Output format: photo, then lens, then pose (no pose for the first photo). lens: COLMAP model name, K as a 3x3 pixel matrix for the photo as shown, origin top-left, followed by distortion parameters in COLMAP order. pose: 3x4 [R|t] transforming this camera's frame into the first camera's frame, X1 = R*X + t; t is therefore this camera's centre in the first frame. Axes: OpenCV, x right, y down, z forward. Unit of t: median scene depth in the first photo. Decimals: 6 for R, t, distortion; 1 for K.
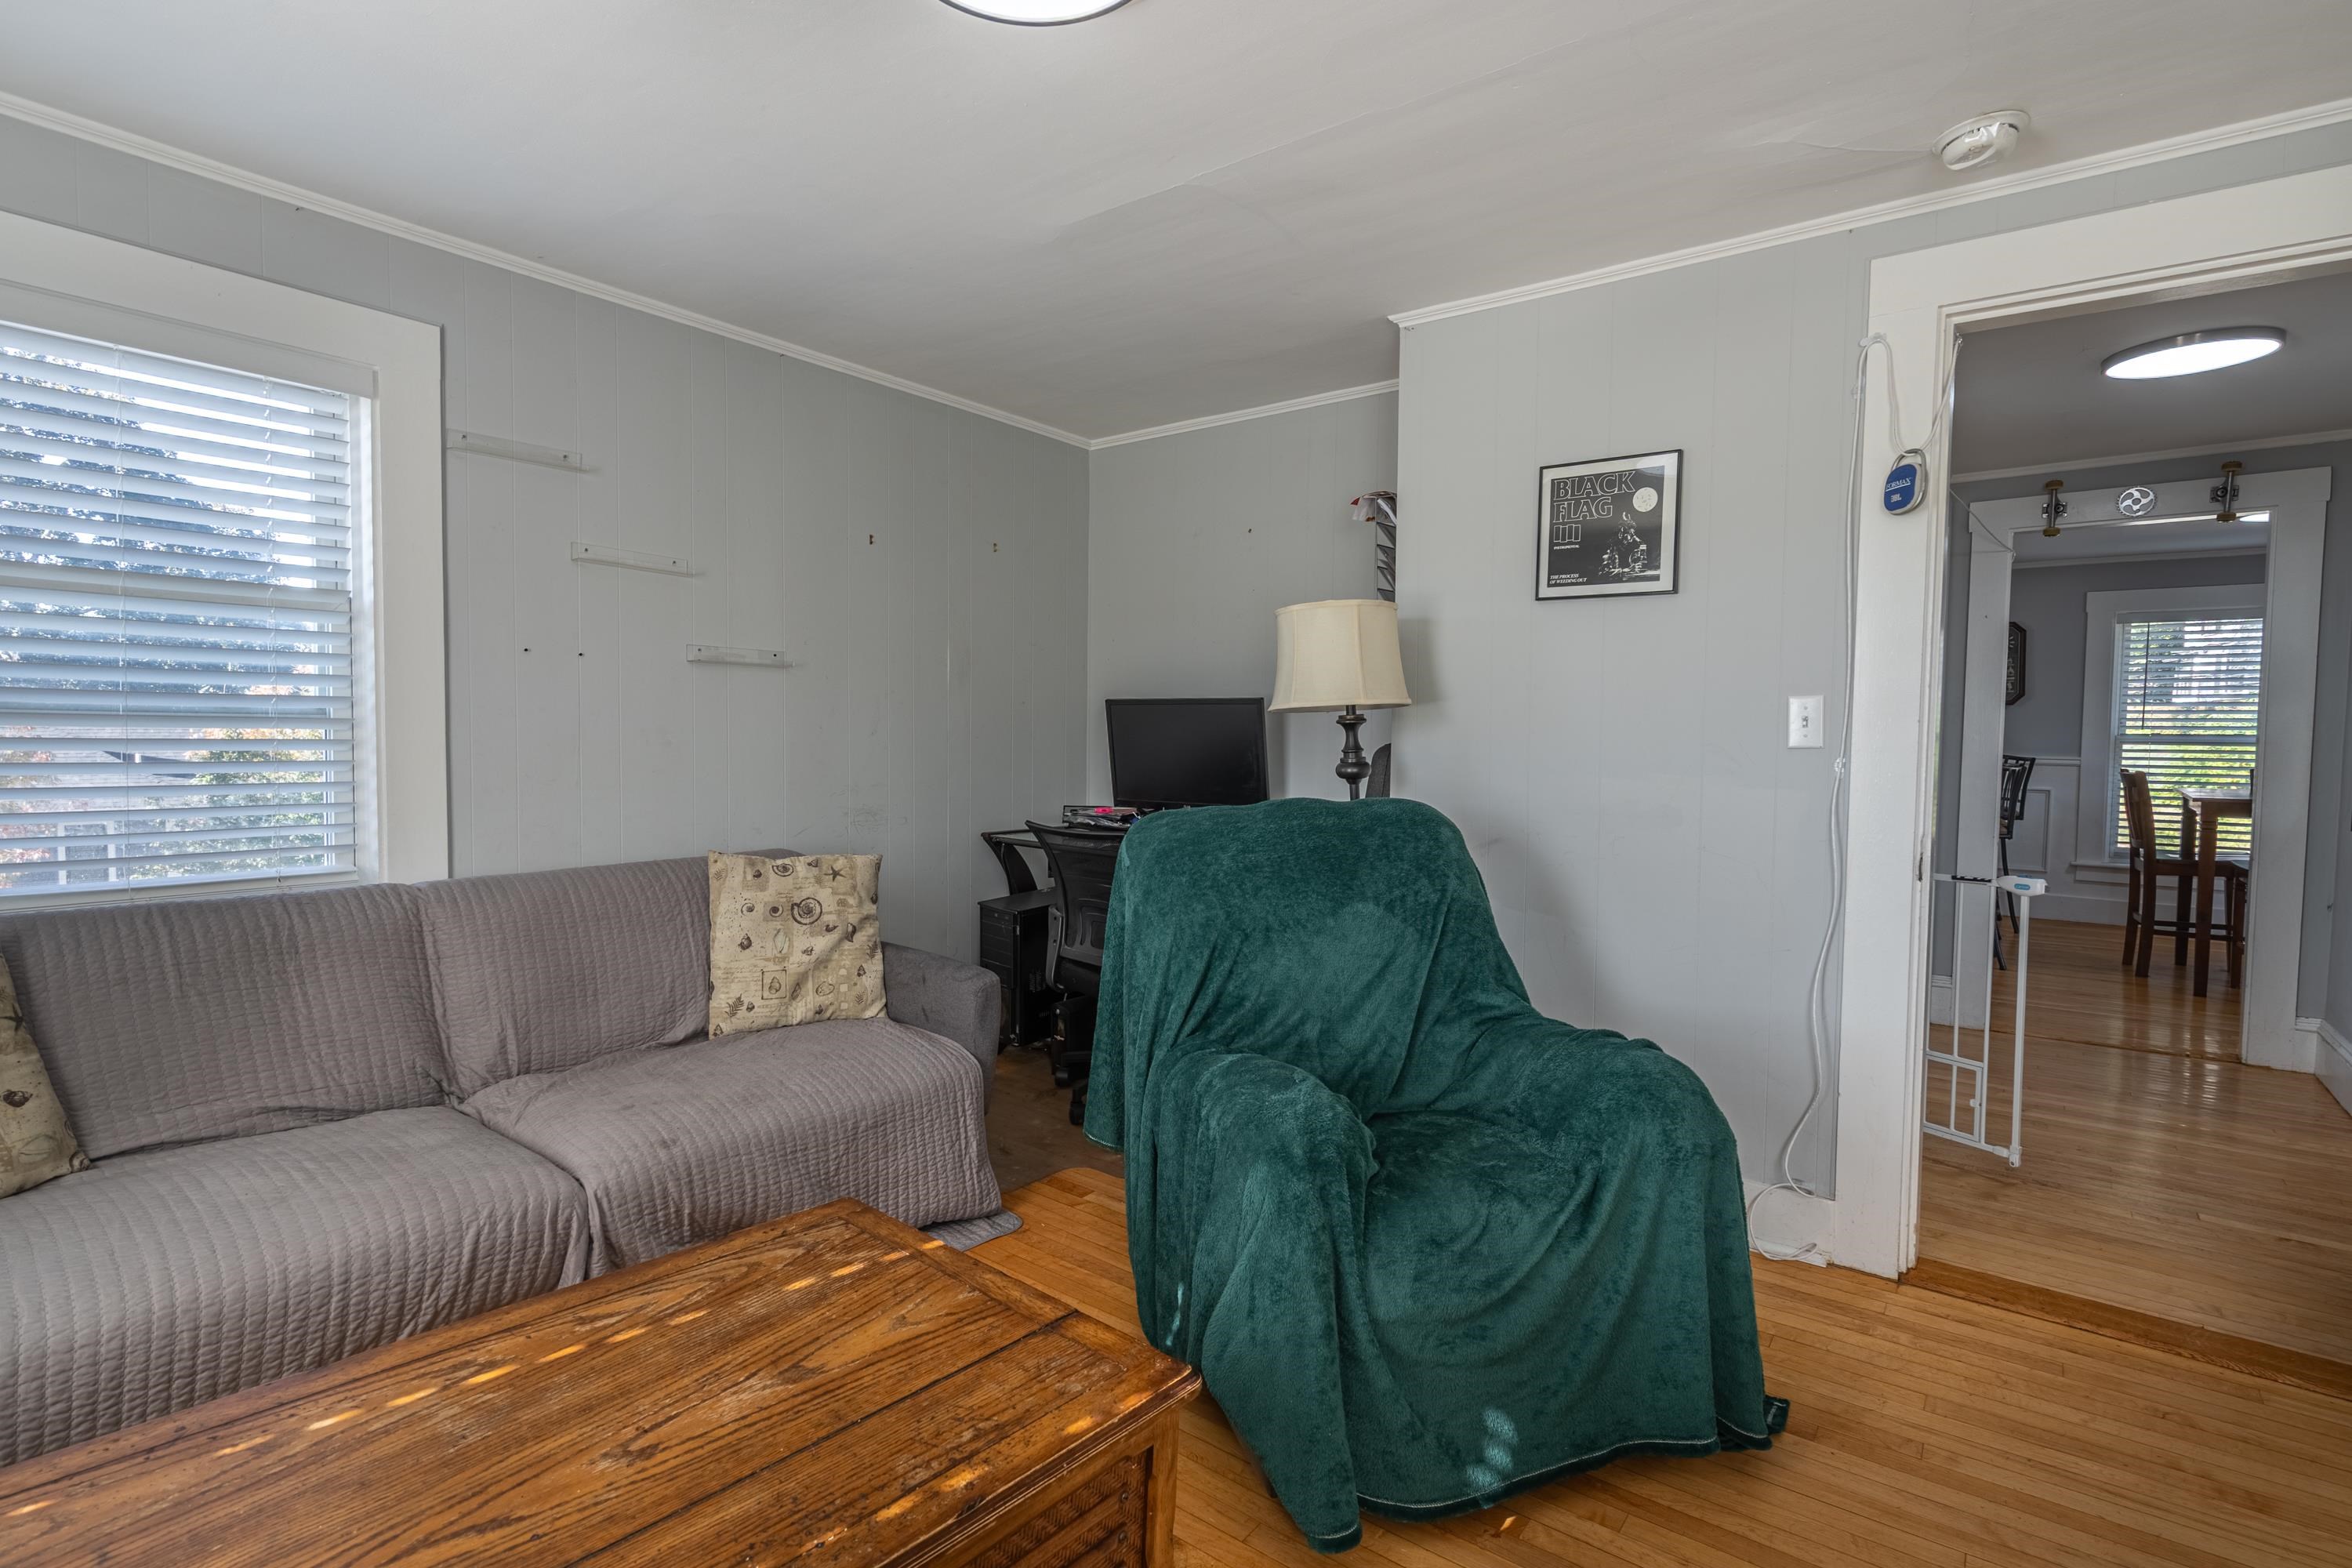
lens RADIAL K [[1124.6, 0, 1174.5], [0, 1124.6, 789.6], [0, 0, 1]] dist [-0.001562, 0.000990]
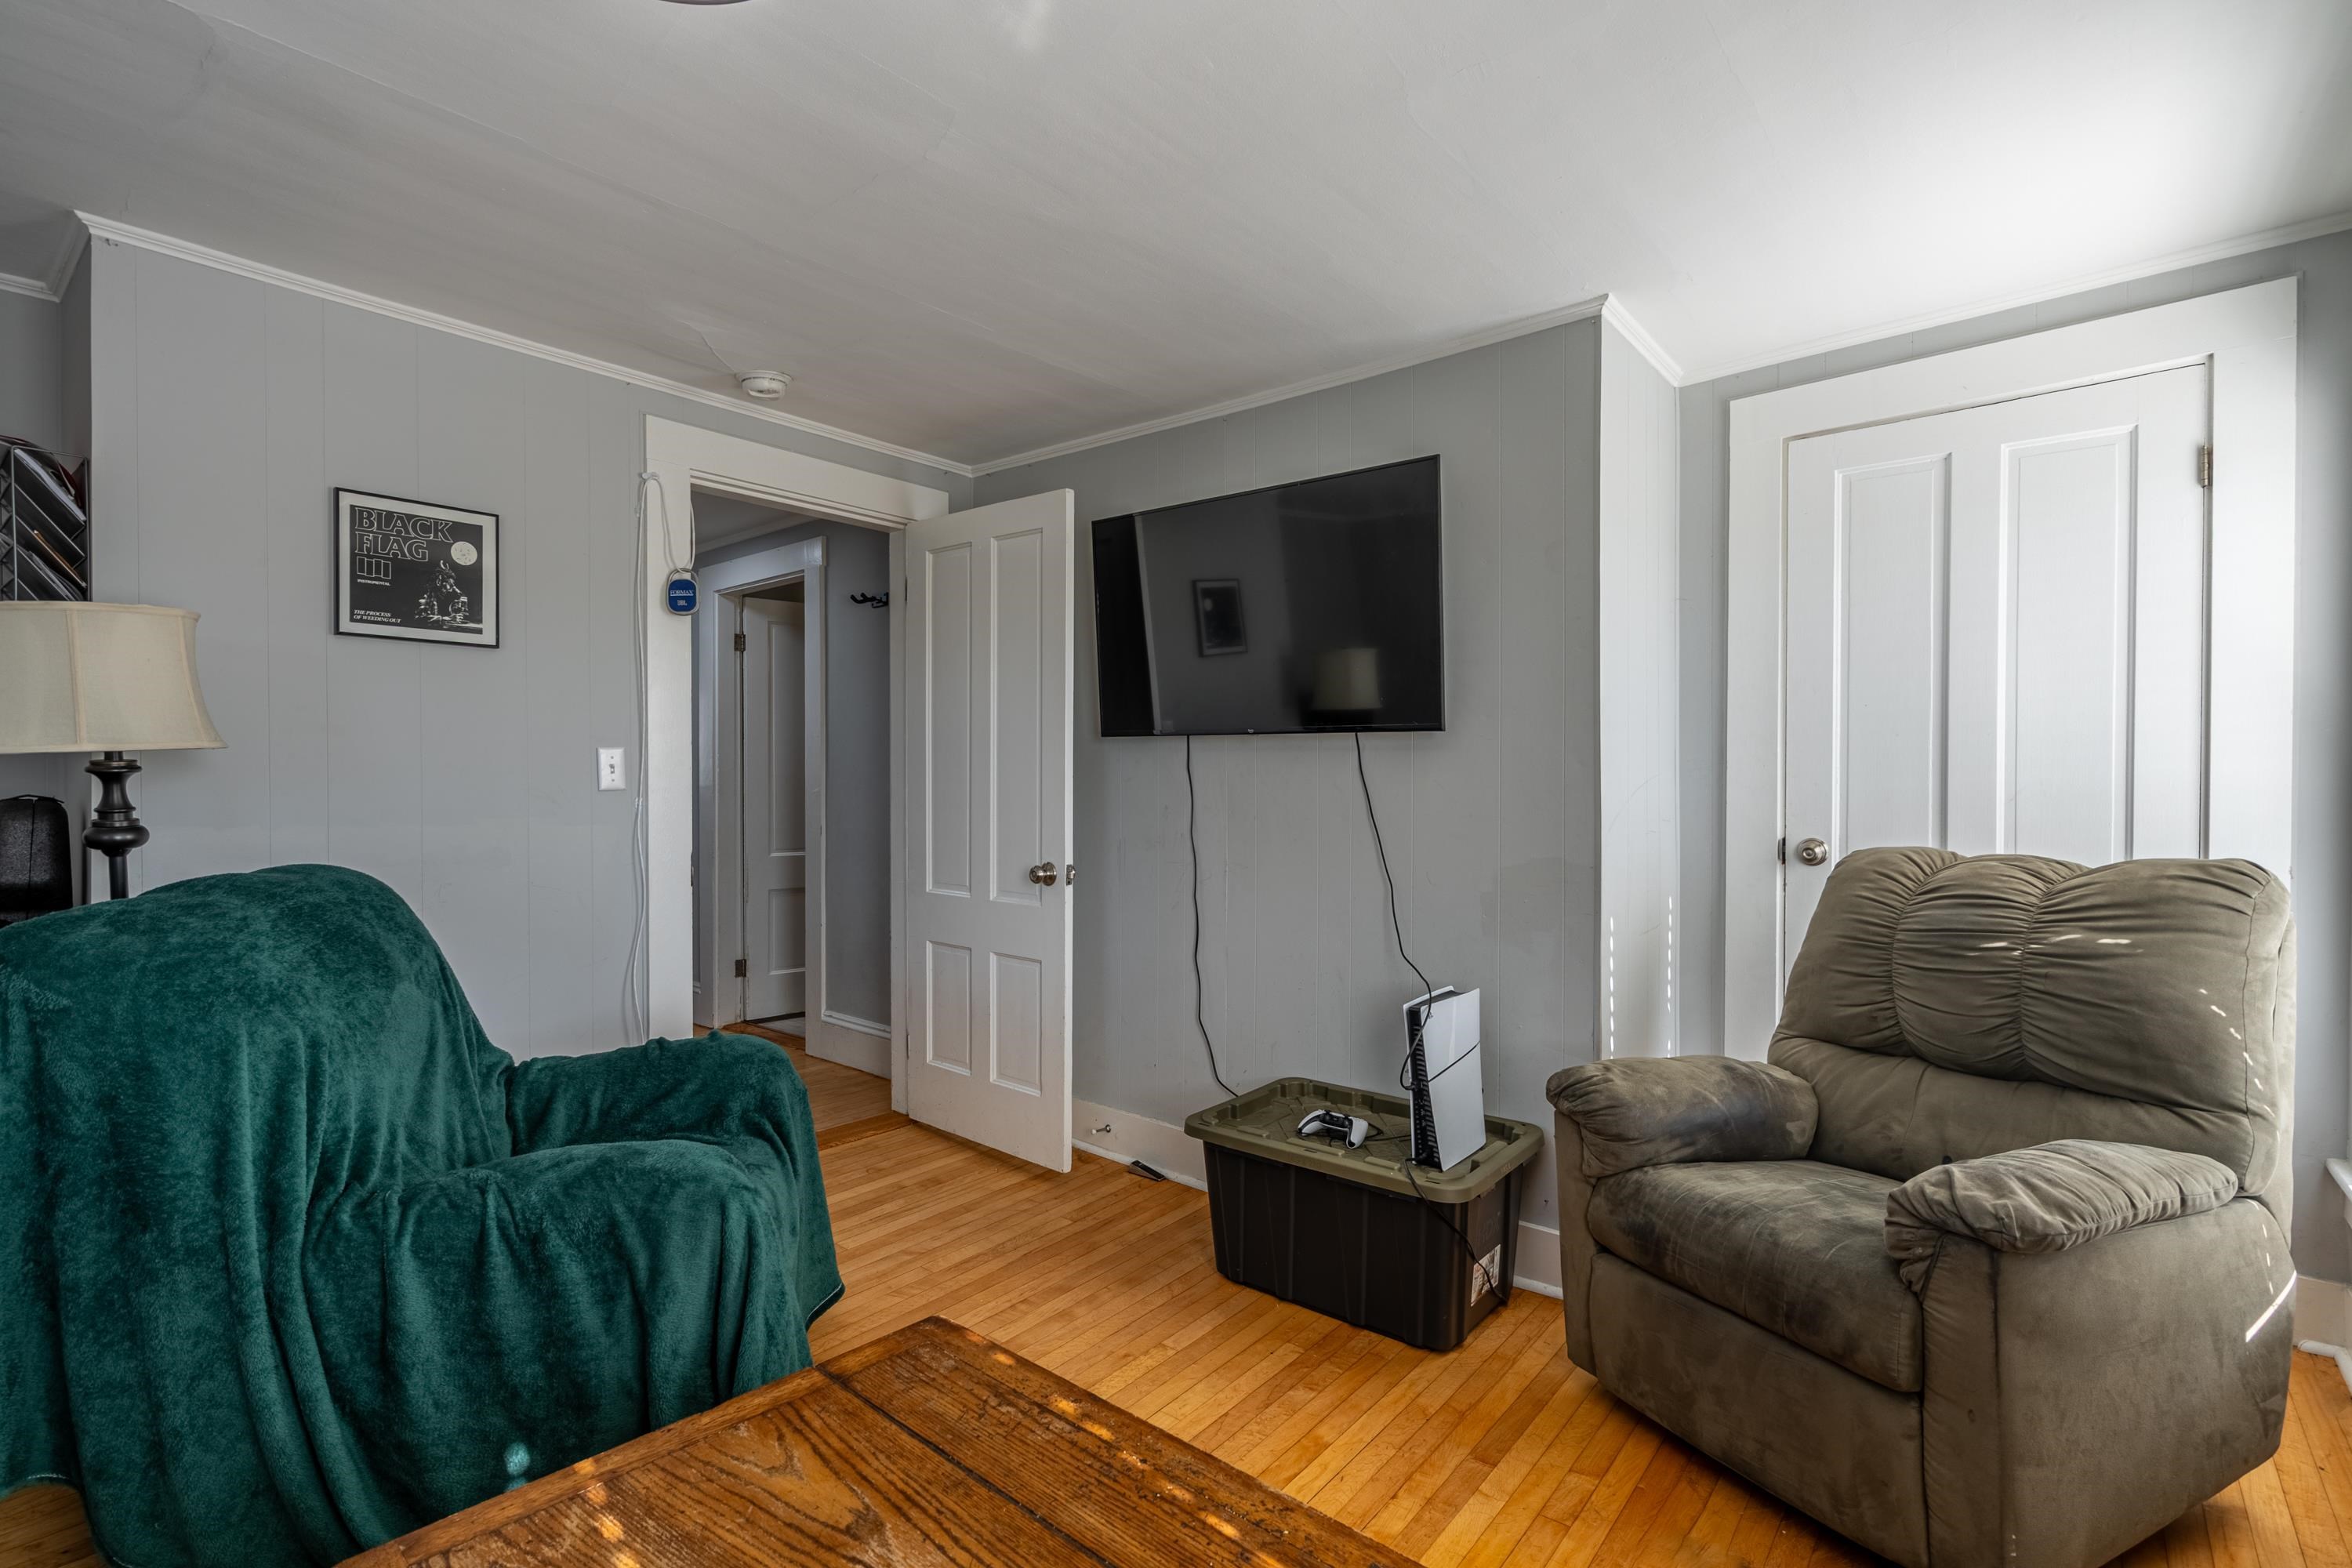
lens RADIAL K [[1075.5, 0, 1164.7], [0, 1075.5, 786.7], [0, 0, 1]] dist [-0.002916, 0.000231]
pose [[0.054279, -0.025439, 0.998202, -0.540731], [0.050120, 0.998485, 0.022721, -0.035020], [-0.997267, 0.048796, 0.055472, 0.319052]]
